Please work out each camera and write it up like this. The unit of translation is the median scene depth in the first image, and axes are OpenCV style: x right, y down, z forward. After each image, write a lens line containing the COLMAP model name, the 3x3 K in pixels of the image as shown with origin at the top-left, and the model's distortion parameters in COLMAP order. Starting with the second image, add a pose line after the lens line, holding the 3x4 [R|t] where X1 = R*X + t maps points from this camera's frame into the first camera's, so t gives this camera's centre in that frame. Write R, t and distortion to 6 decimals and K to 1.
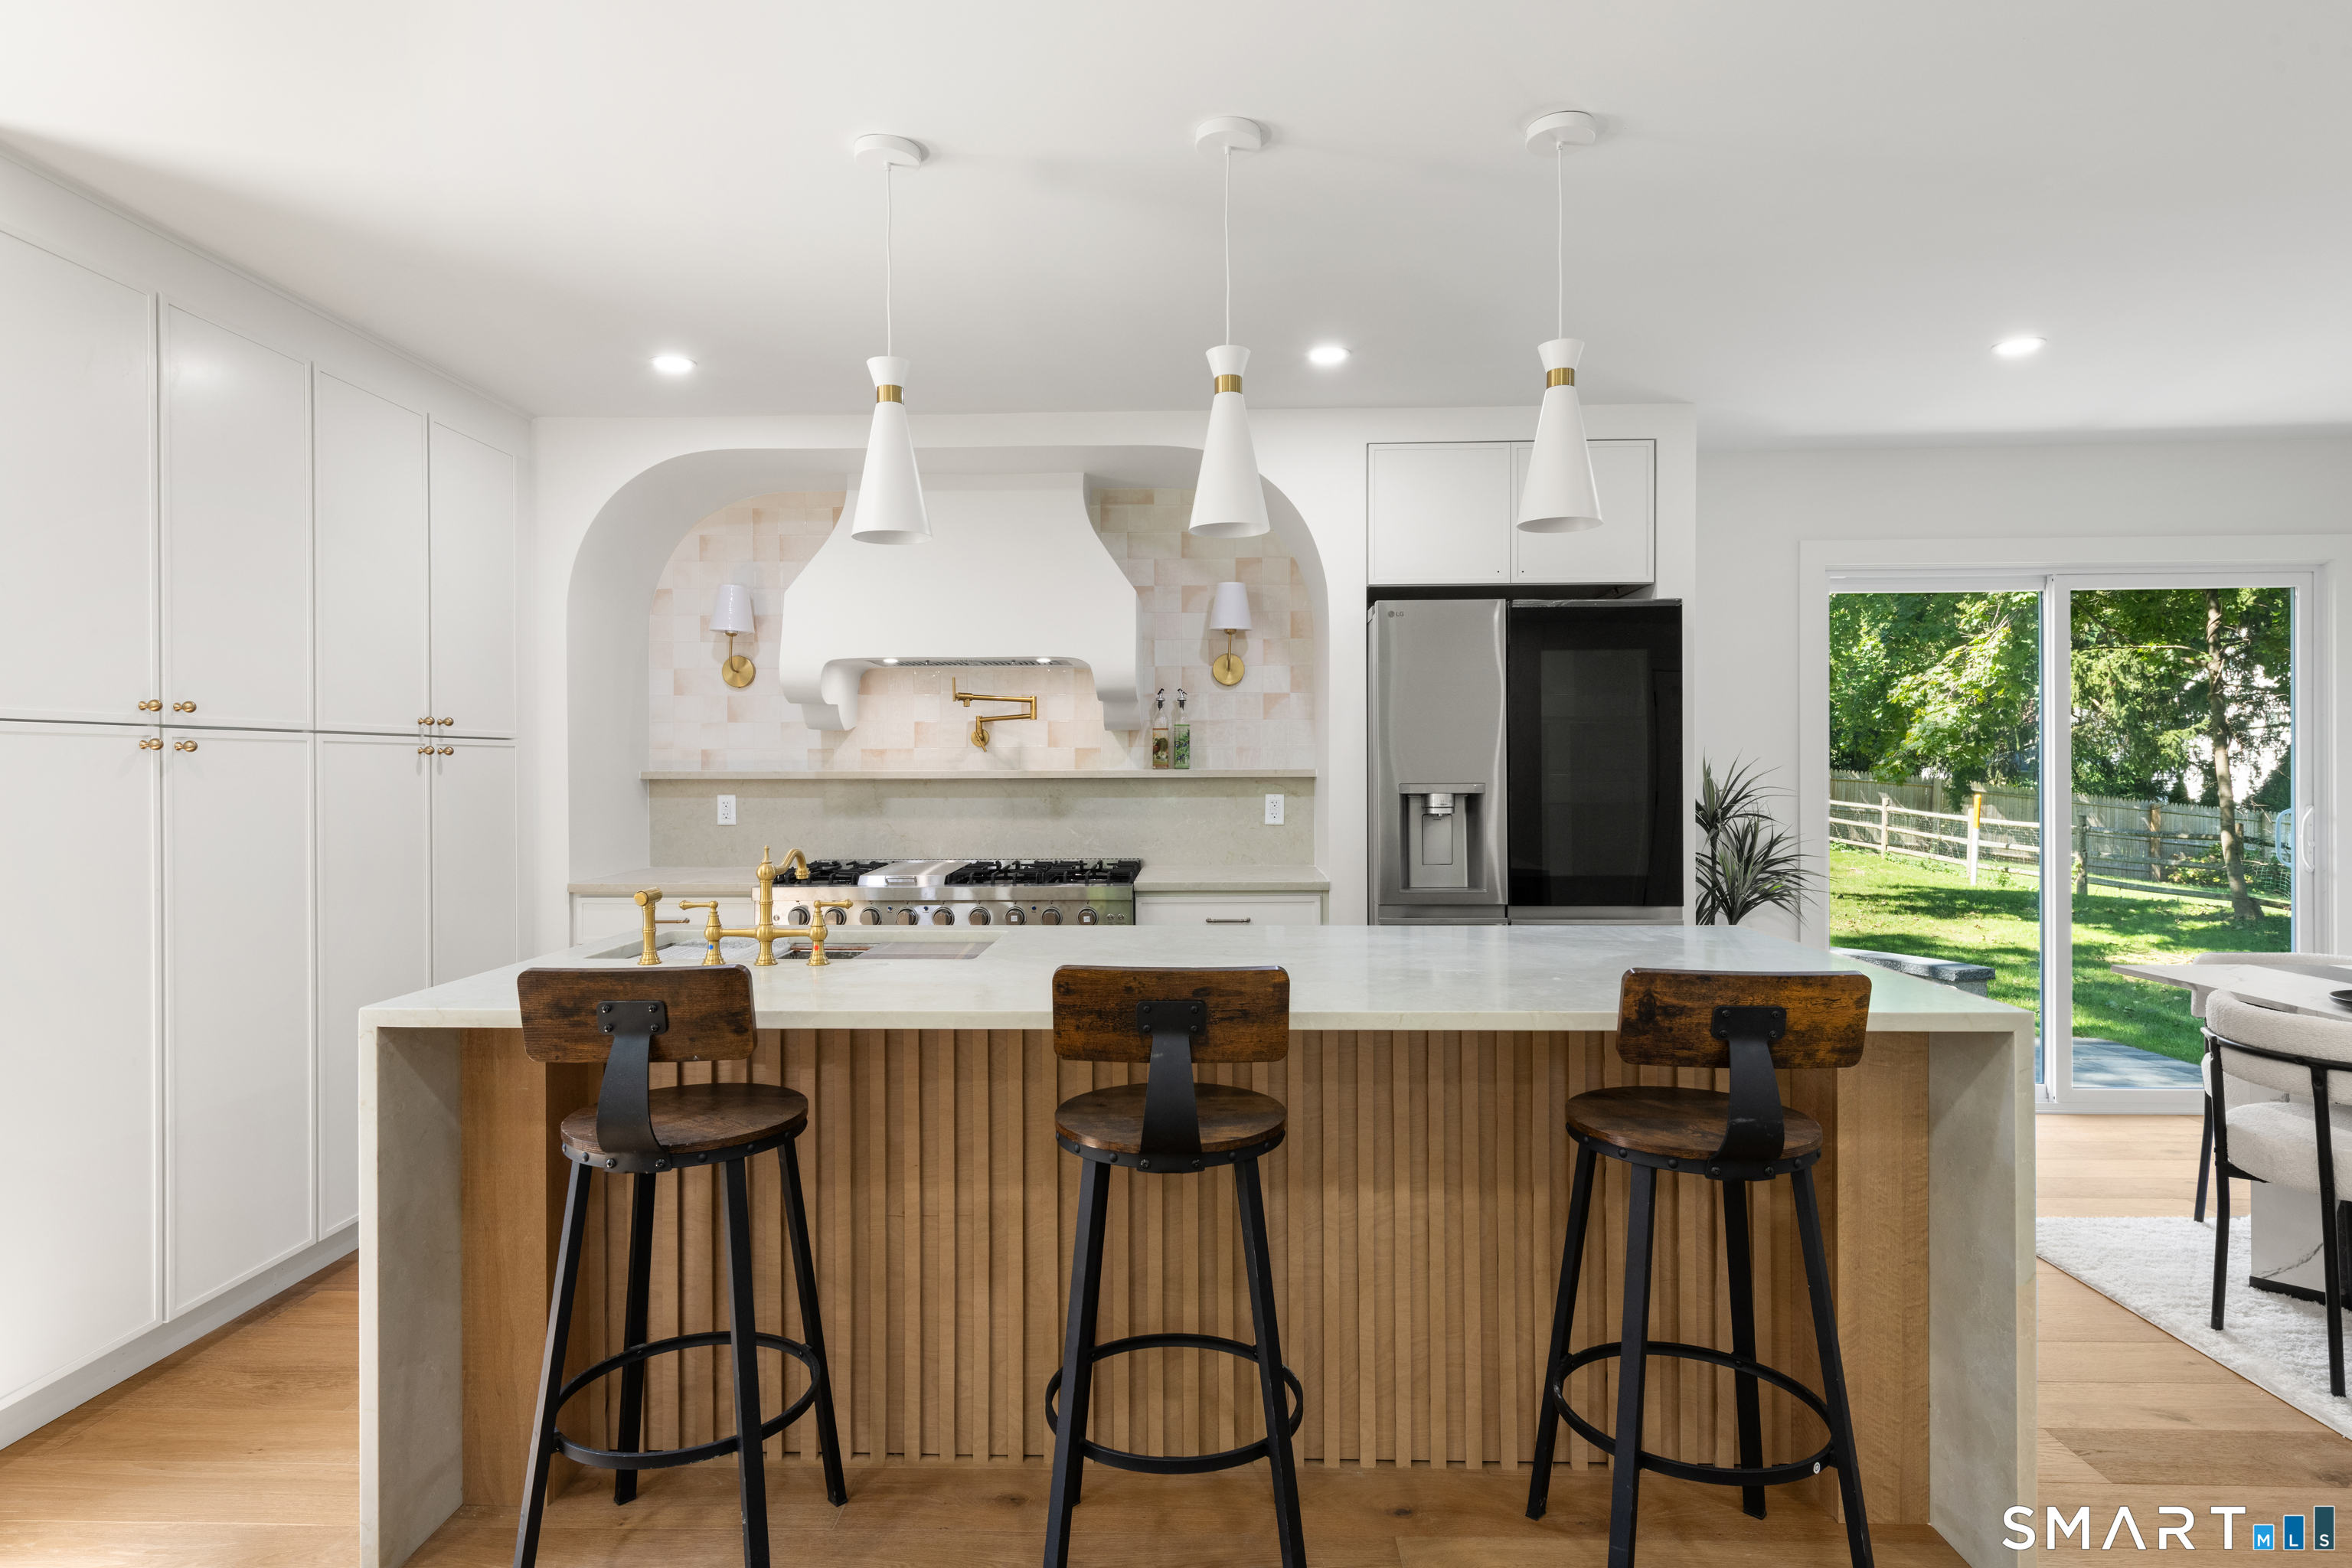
lens RADIAL K [[1264.8, 0, 1180.8], [0, 1264.8, 776.2], [0, 0, 1]] dist [0.021605, -0.002907]
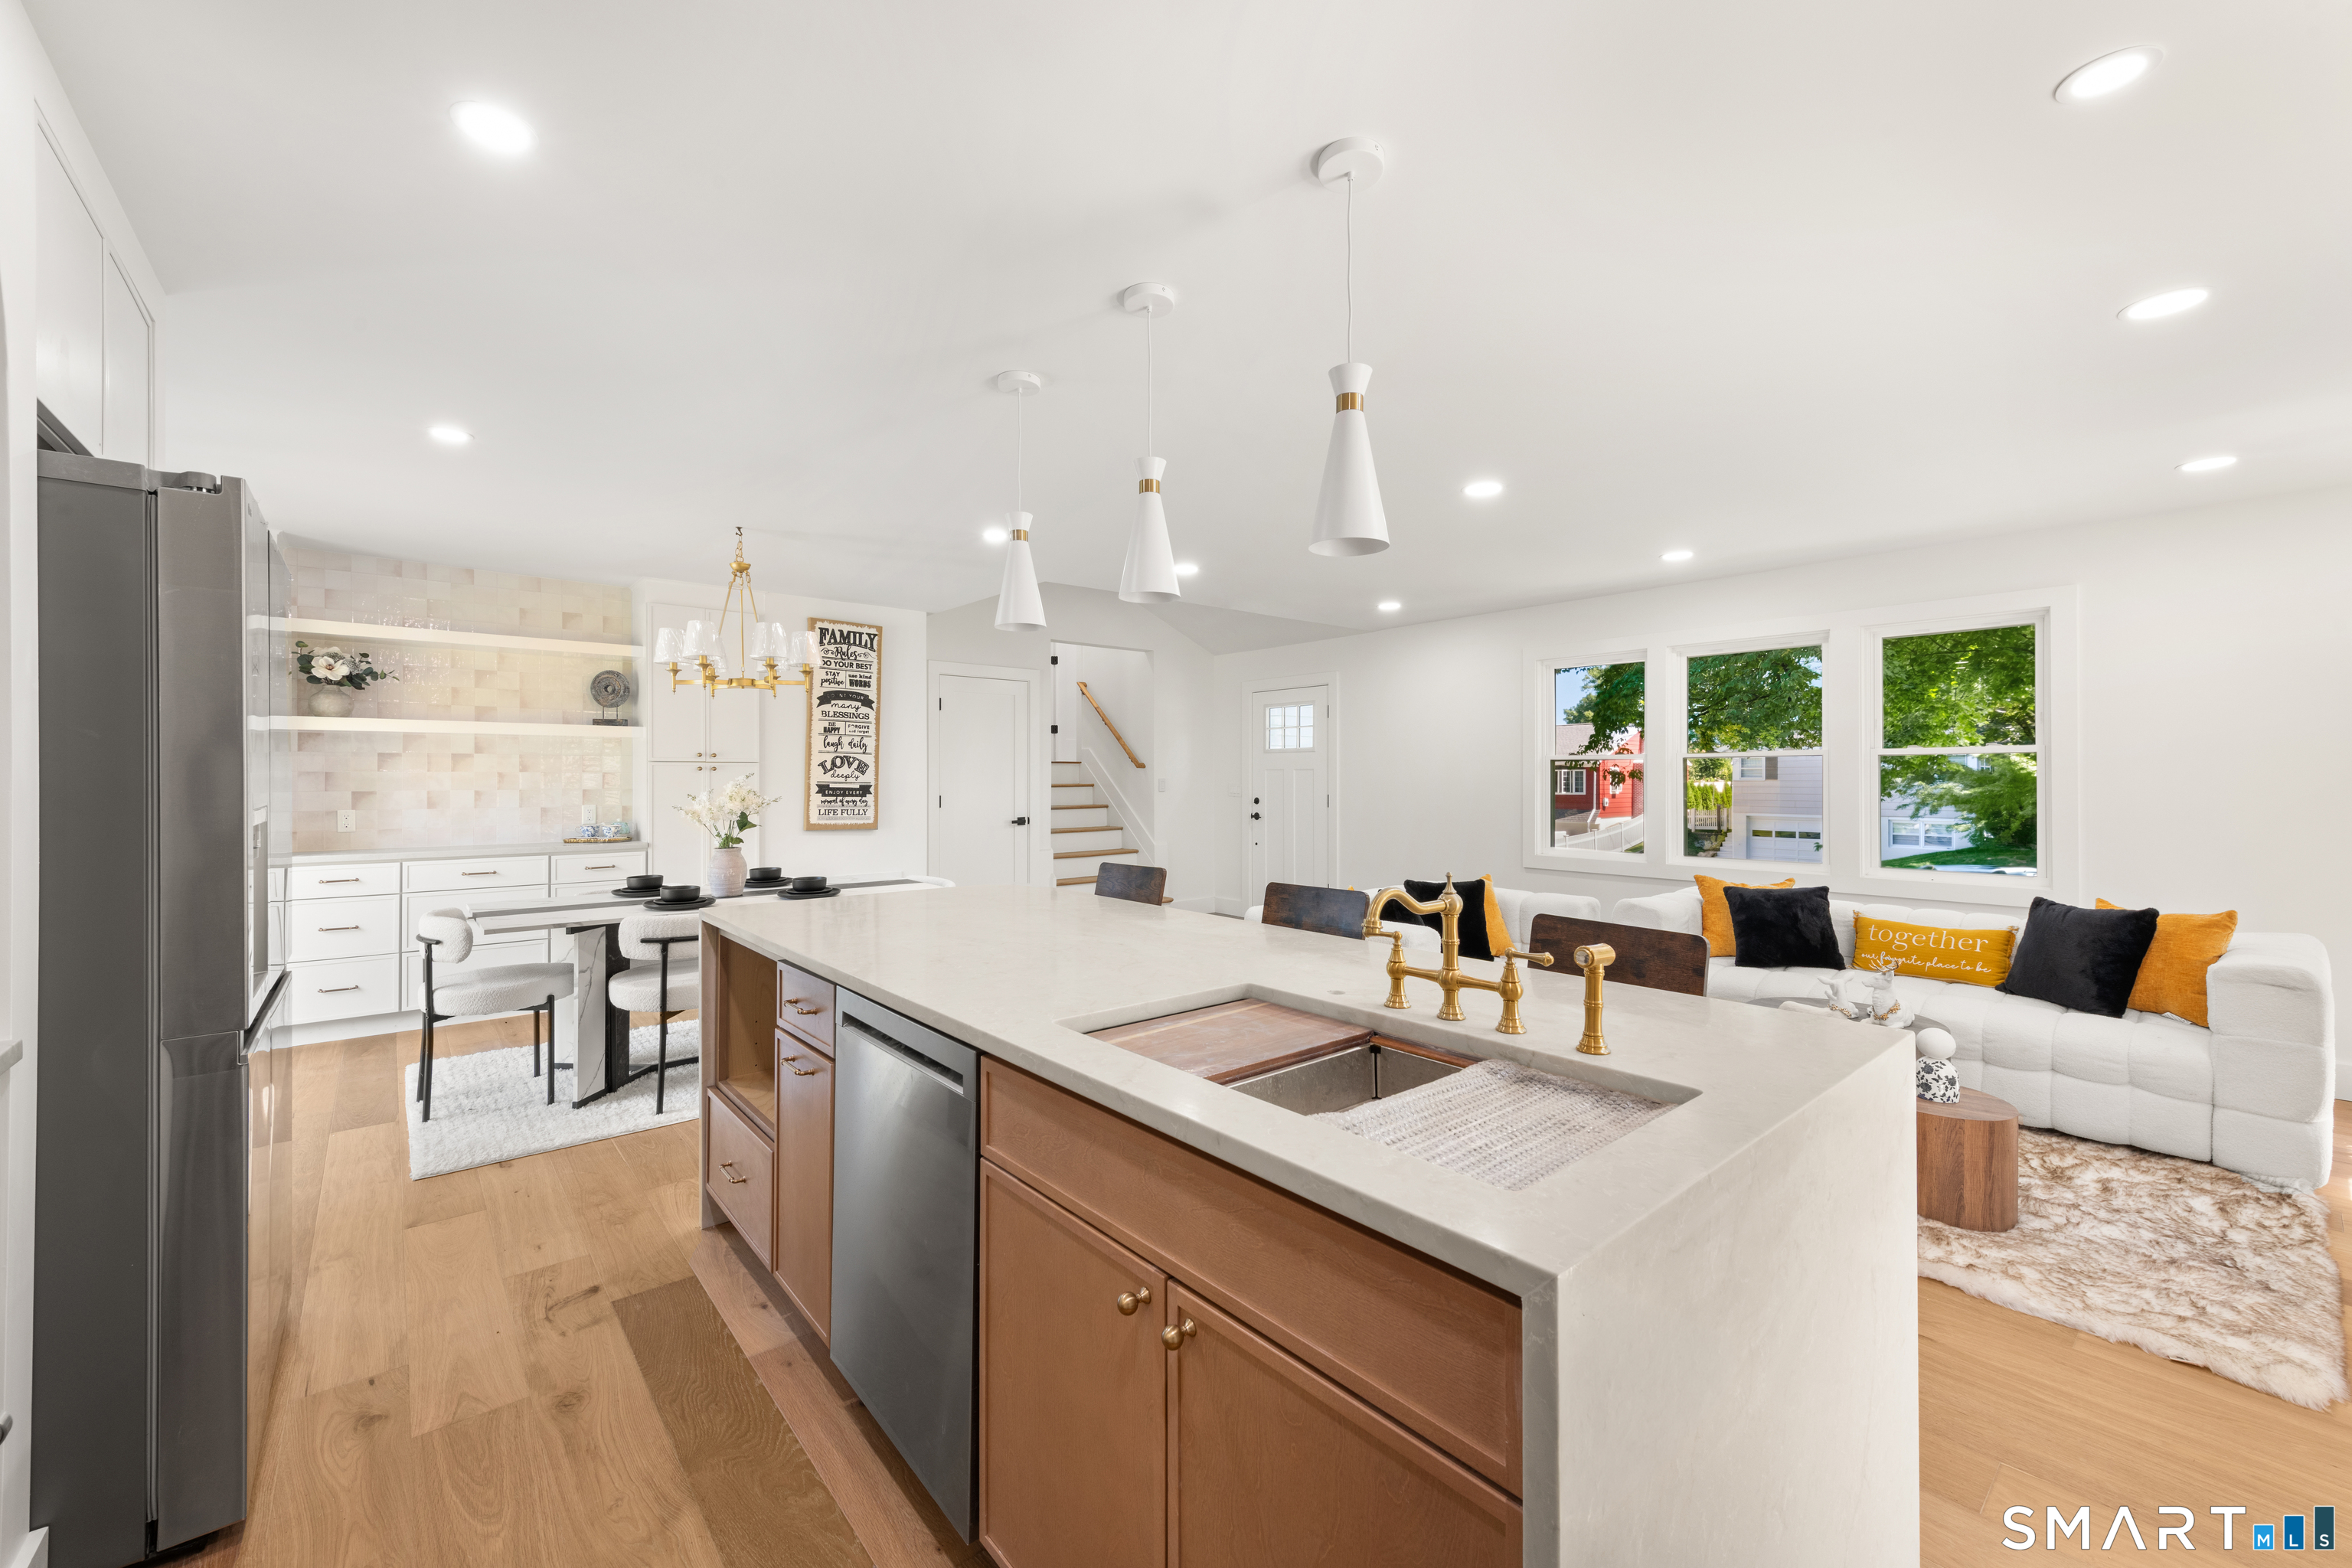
lens RADIAL K [[920.8, 0, 1175.1], [0, 920.8, 774.2], [0, 0, 1]] dist [0.011697, -0.002207]
pose [[-0.663050, 0.007740, 0.748535, -0.362375], [0.009183, 0.999955, -0.002205, -0.004428], [-0.748519, 0.005411, -0.663092, 0.841936]]
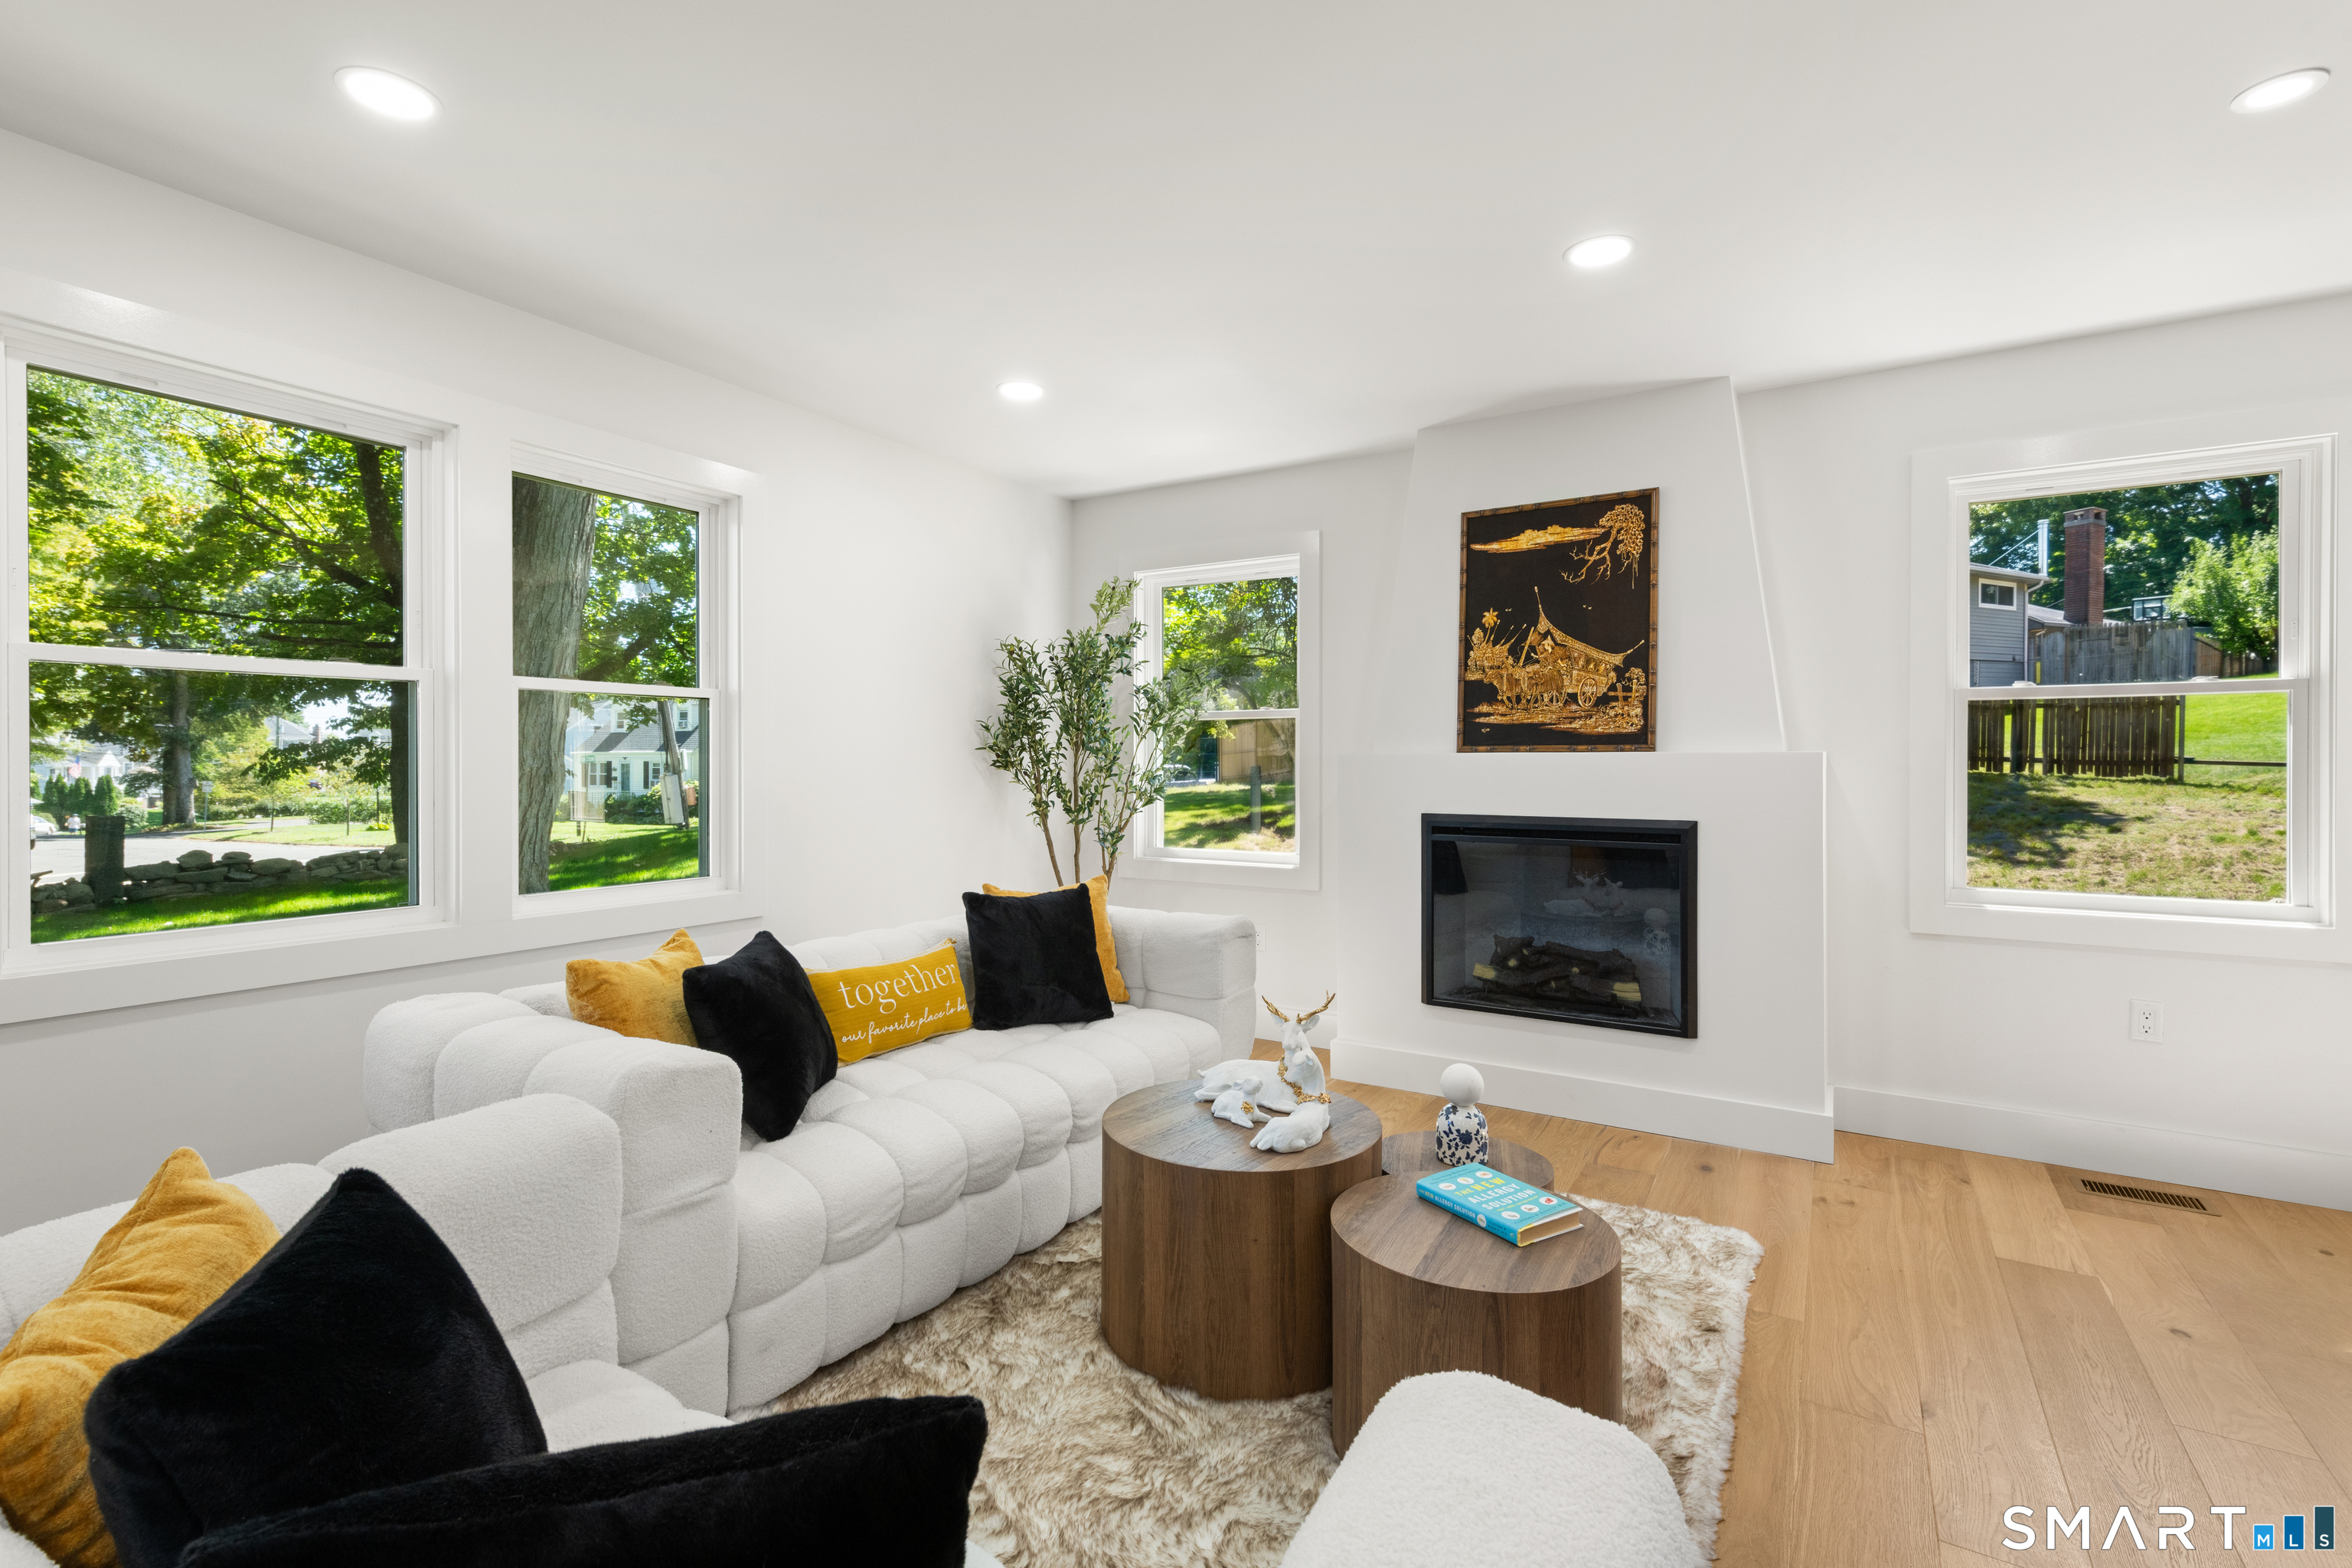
lens RADIAL K [[1044.0, 0, 1178.8], [0, 1044.0, 773.5], [0, 0, 1]] dist [0.003402, -0.003432]
pose [[-0.529560, 0.006455, -0.848248, 0.280849], [-0.006596, 0.999909, 0.011727, 0.021855], [0.848247, 0.011805, -0.529469, 0.198598]]
